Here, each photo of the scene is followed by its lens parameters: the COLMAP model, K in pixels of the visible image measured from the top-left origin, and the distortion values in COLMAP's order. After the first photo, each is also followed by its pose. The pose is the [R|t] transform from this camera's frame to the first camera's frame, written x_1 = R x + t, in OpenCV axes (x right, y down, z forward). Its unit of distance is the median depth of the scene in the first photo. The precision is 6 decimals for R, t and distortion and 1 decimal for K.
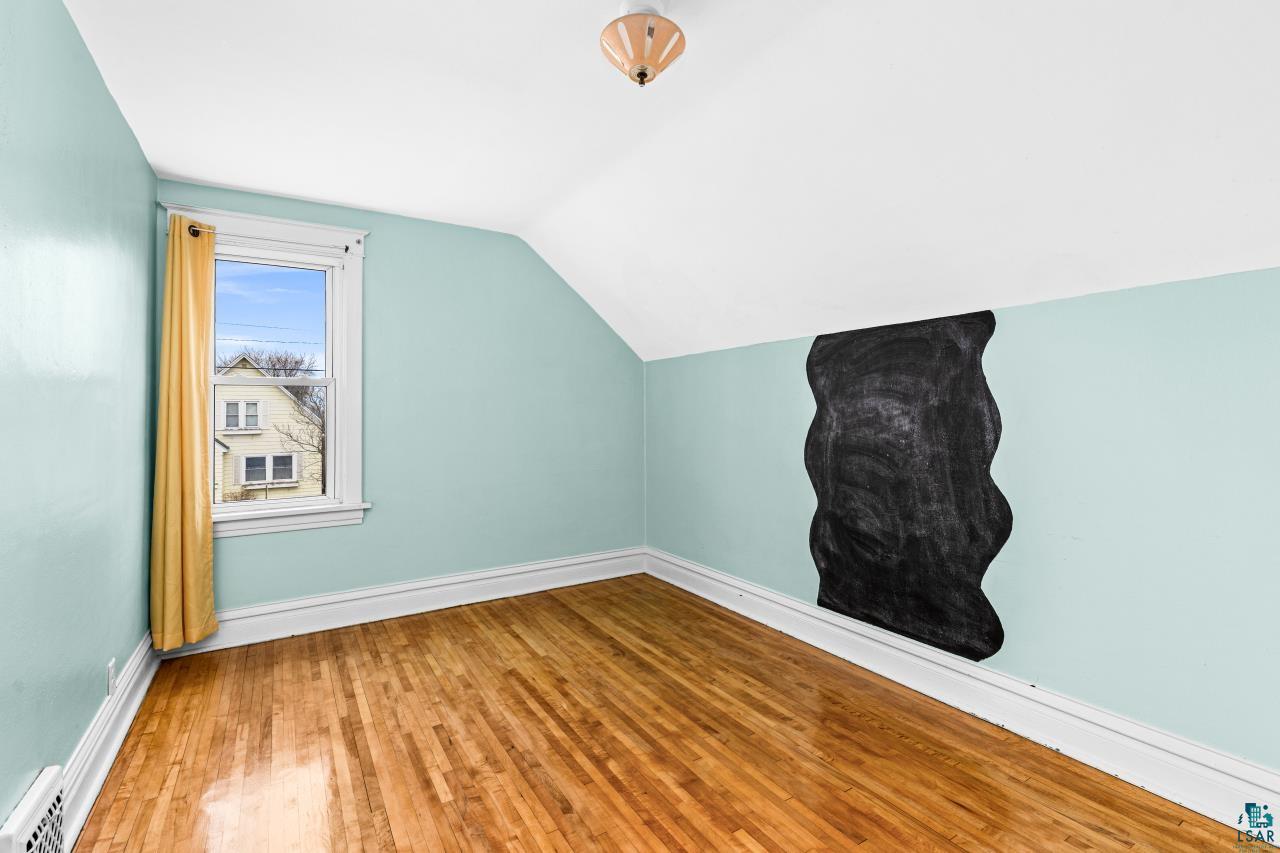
lens RADIAL K [[583.2, 0, 642.6], [0, 583.2, 421.0], [0, 0, 1]] dist [0.002327, -0.000159]
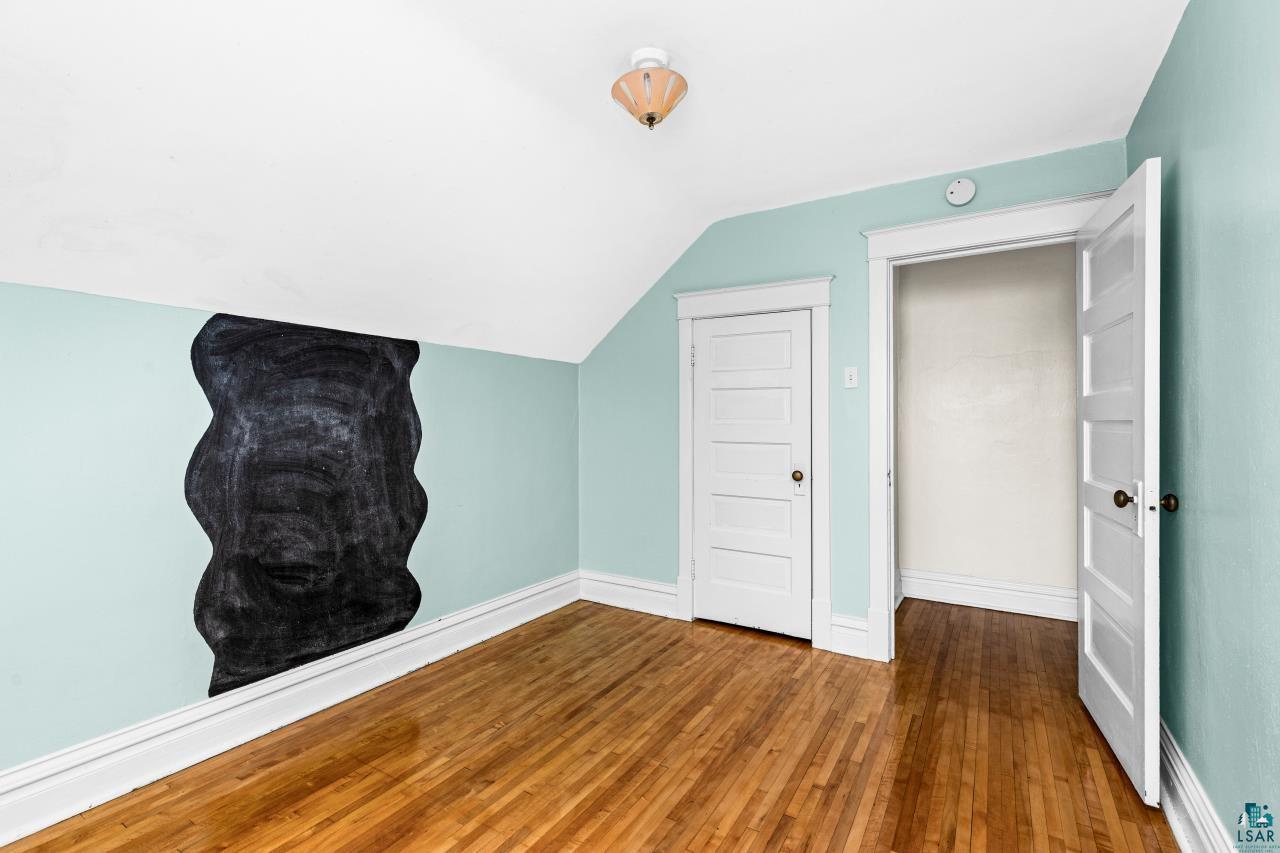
lens RADIAL K [[583.2, 0, 642.6], [0, 583.2, 421.0], [0, 0, 1]] dist [0.002327, -0.000159]
pose [[-0.453441, 0.000580, 0.891286, -0.646964], [0.006571, 0.999975, 0.002692, -0.015849], [-0.891262, 0.007077, -0.453434, 0.985932]]
